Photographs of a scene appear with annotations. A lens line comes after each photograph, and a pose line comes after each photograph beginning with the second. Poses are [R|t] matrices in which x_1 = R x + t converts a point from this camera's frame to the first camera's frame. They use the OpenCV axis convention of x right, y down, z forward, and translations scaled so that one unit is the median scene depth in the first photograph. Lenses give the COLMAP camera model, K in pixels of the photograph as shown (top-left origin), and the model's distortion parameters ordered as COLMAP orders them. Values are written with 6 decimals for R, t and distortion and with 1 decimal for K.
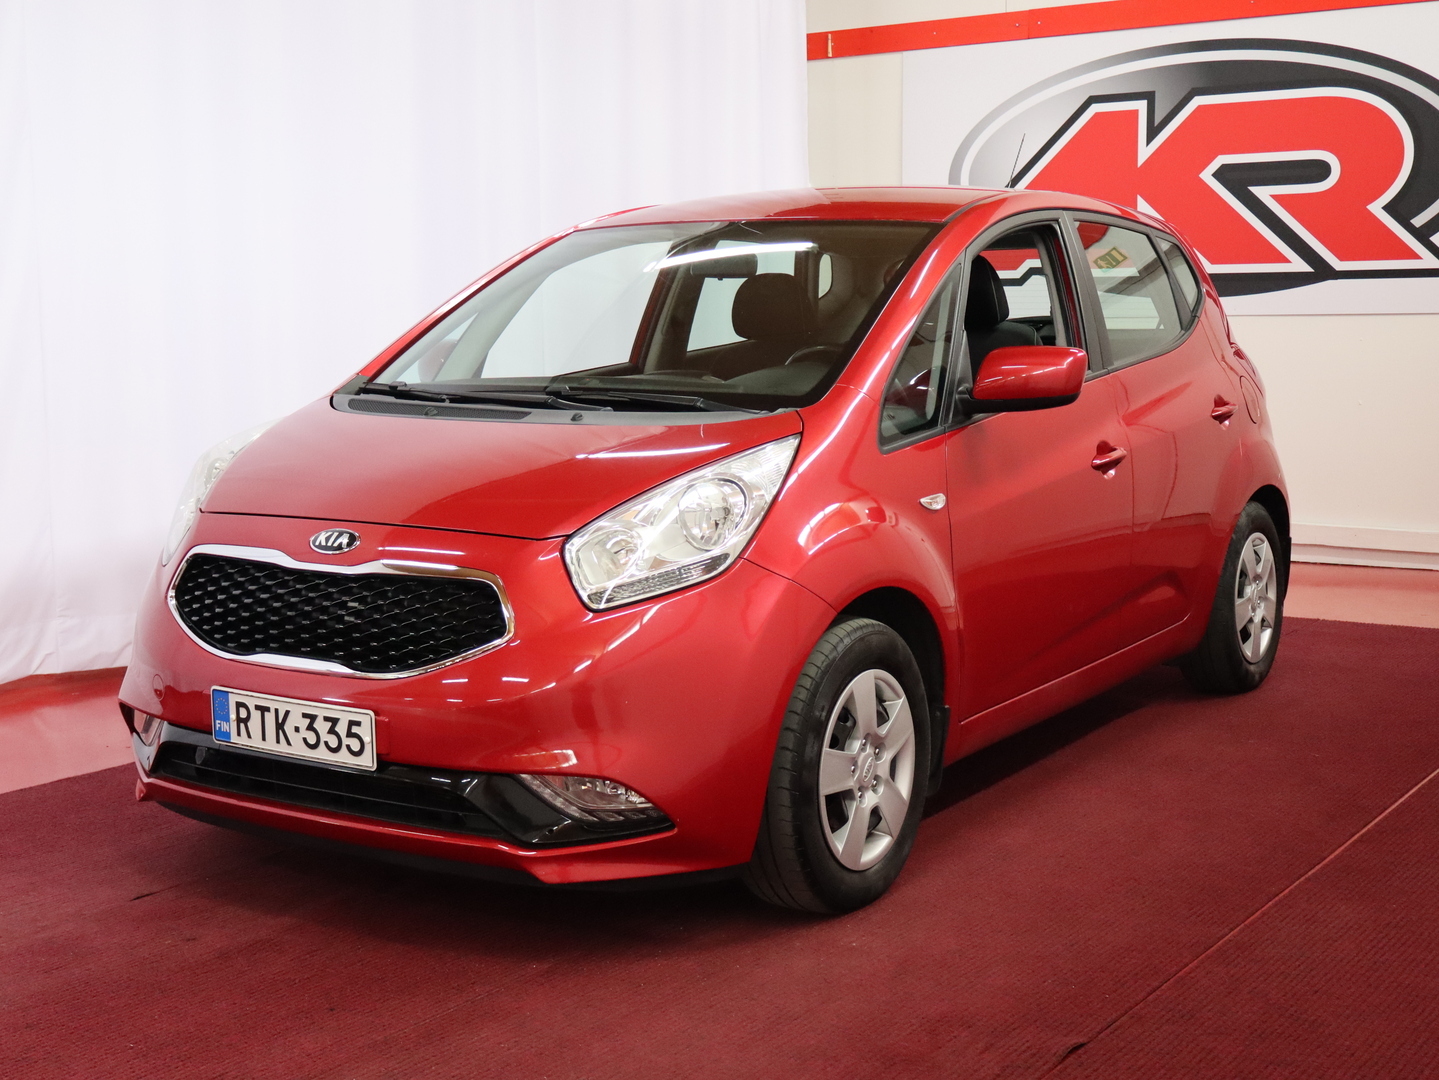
lens RADIAL K [[1926.2, 0, 719.5], [0, 1926.2, 540.0], [0, 0, 1]] dist [0.023188, -0.005461]
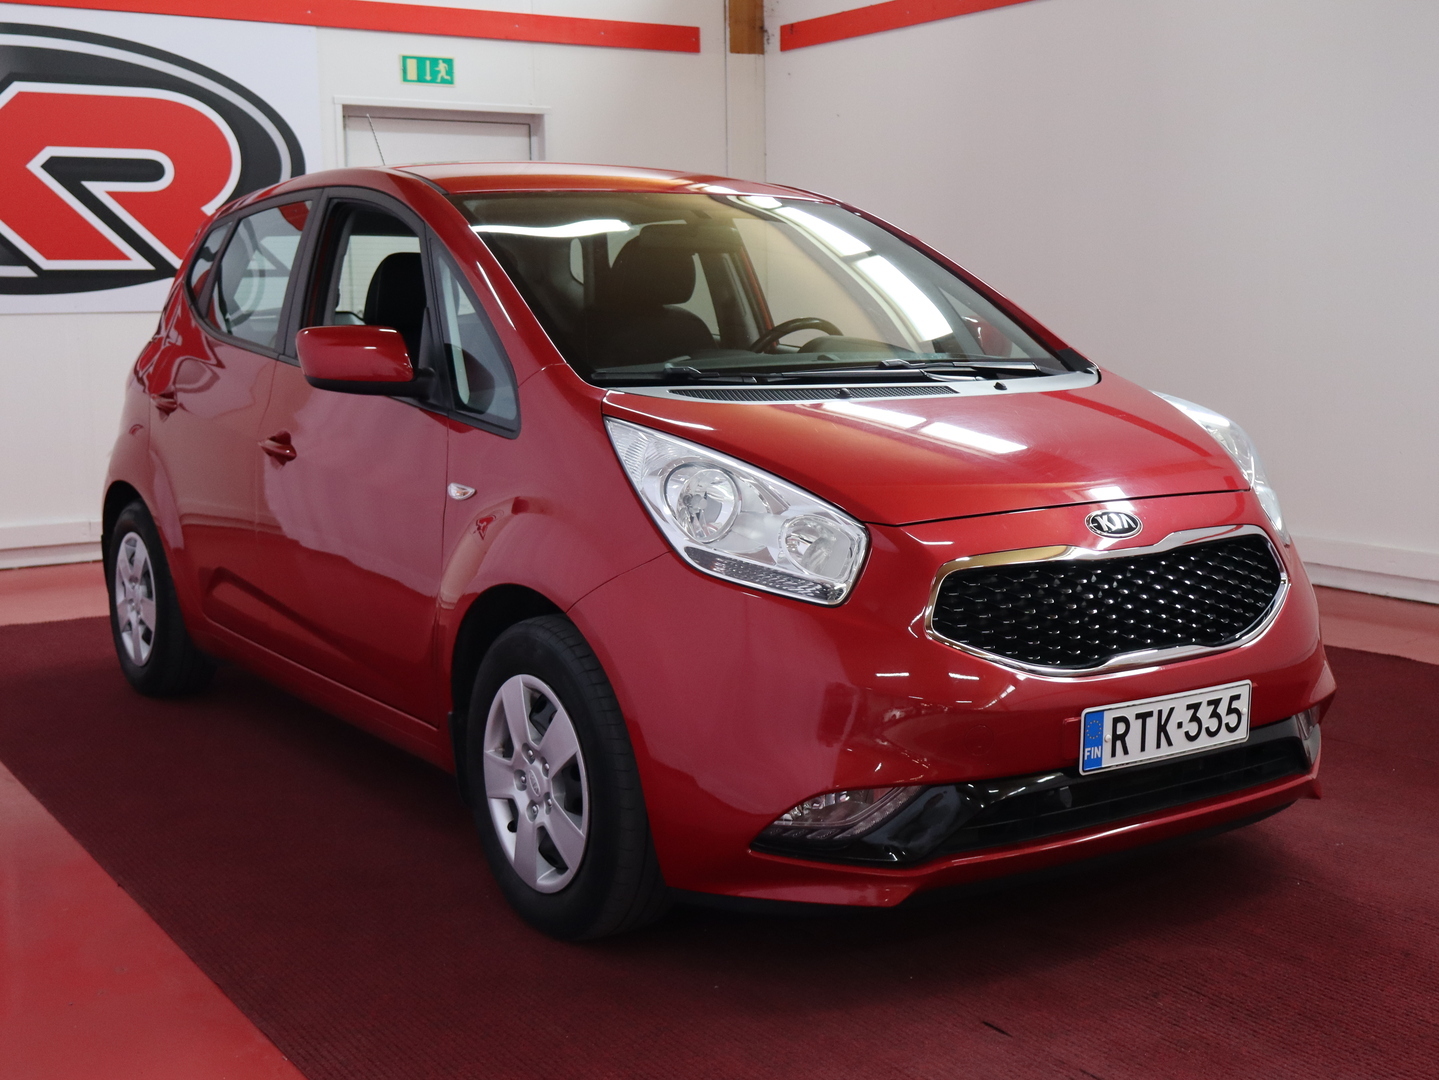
lens RADIAL K [[1795.9, 0, 719.5], [0, 1795.9, 540.0], [0, 0, 1]] dist [0.015403, -0.009319]
pose [[0.391260, -0.121189, 0.912266, -1.064486], [0.123967, 0.989197, 0.078241, -0.082563], [-0.911893, 0.082478, 0.402056, 0.838416]]
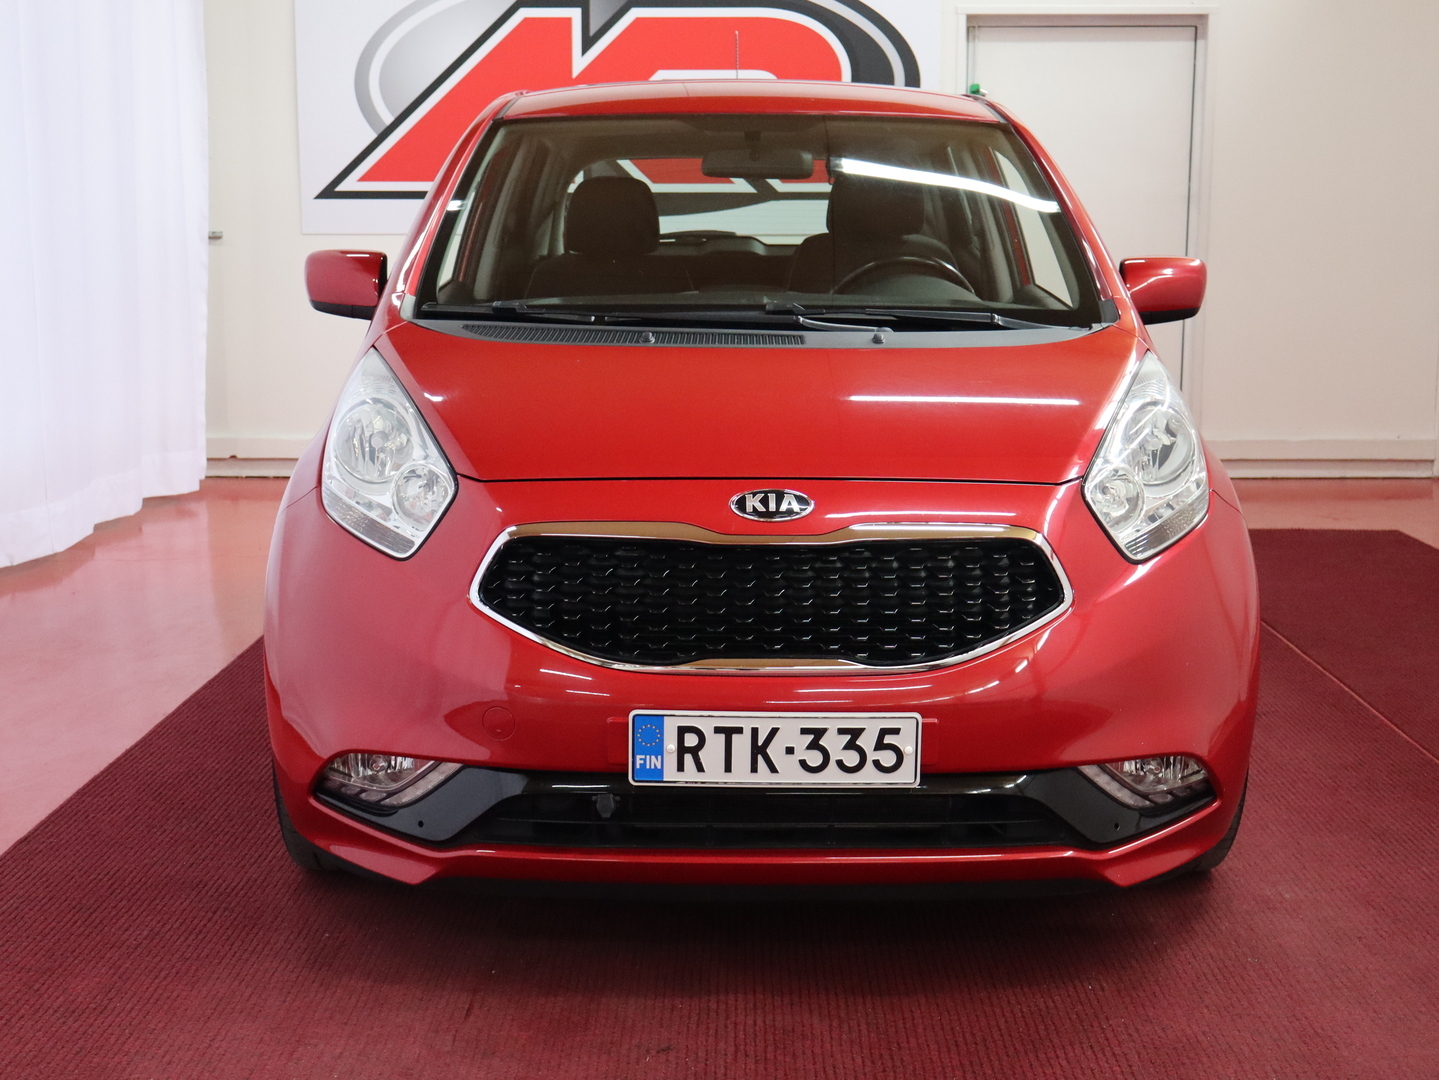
lens RADIAL K [[1926.2, 0, 719.5], [0, 1926.2, 540.0], [0, 0, 1]] dist [0.023188, -0.005461]
pose [[0.833936, -0.080049, 0.546025, -0.649764], [0.059248, 0.996692, 0.055630, -0.030148], [-0.548672, -0.014041, 0.835920, 0.367179]]
